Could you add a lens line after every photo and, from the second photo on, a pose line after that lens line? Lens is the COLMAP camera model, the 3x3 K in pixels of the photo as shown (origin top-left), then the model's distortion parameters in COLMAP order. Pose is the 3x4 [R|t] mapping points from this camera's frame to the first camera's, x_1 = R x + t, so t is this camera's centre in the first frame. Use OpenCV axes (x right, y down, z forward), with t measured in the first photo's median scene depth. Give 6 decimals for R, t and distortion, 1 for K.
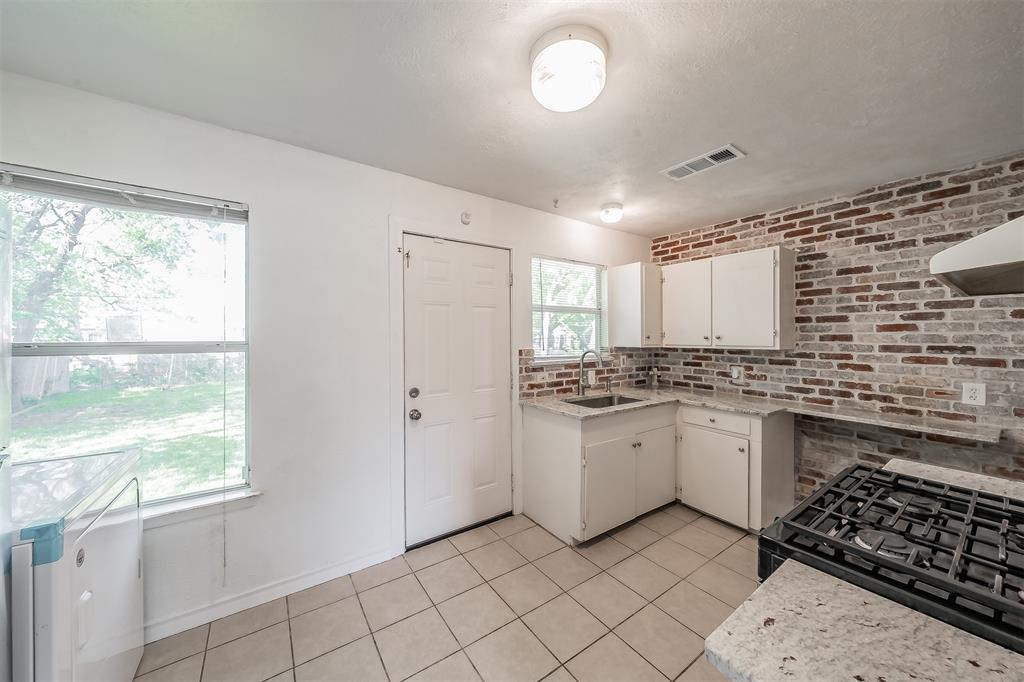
lens RADIAL K [[356.3, 0, 514.4], [0, 356.3, 338.1], [0, 0, 1]] dist [0.000822, 0.000077]
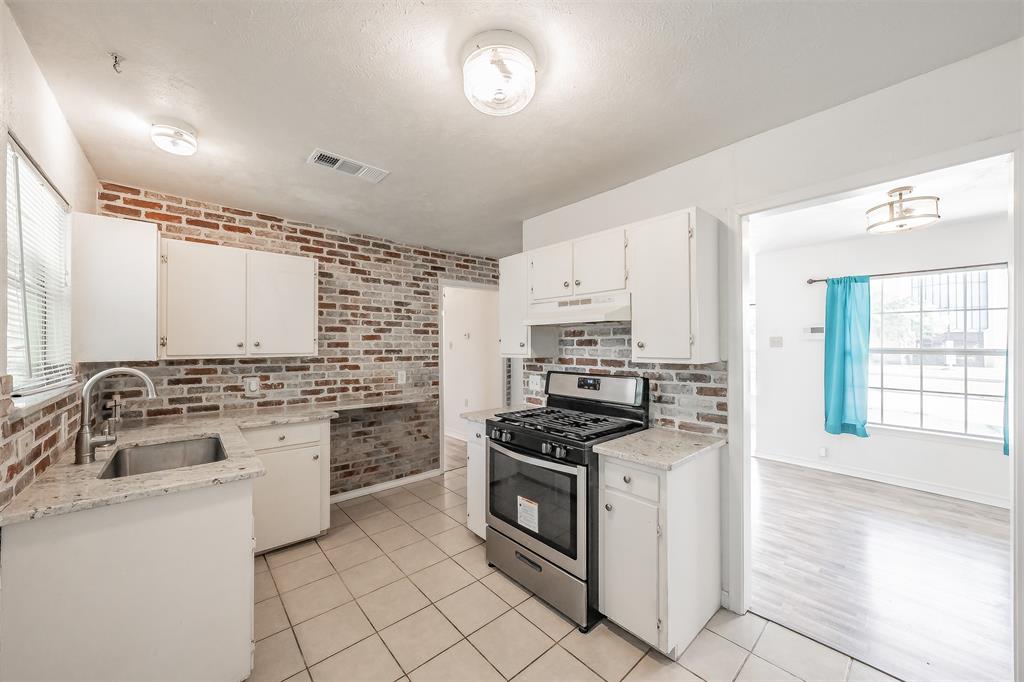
lens RADIAL K [[376.5, 0, 514.9], [0, 376.5, 342.6], [0, 0, 1]] dist [-0.001147, -0.000009]
pose [[-0.117451, 0.004518, 0.993068, -0.443416], [0.005285, 0.999978, -0.003924, 0.000188], [-0.993065, 0.004788, -0.117473, 0.534001]]
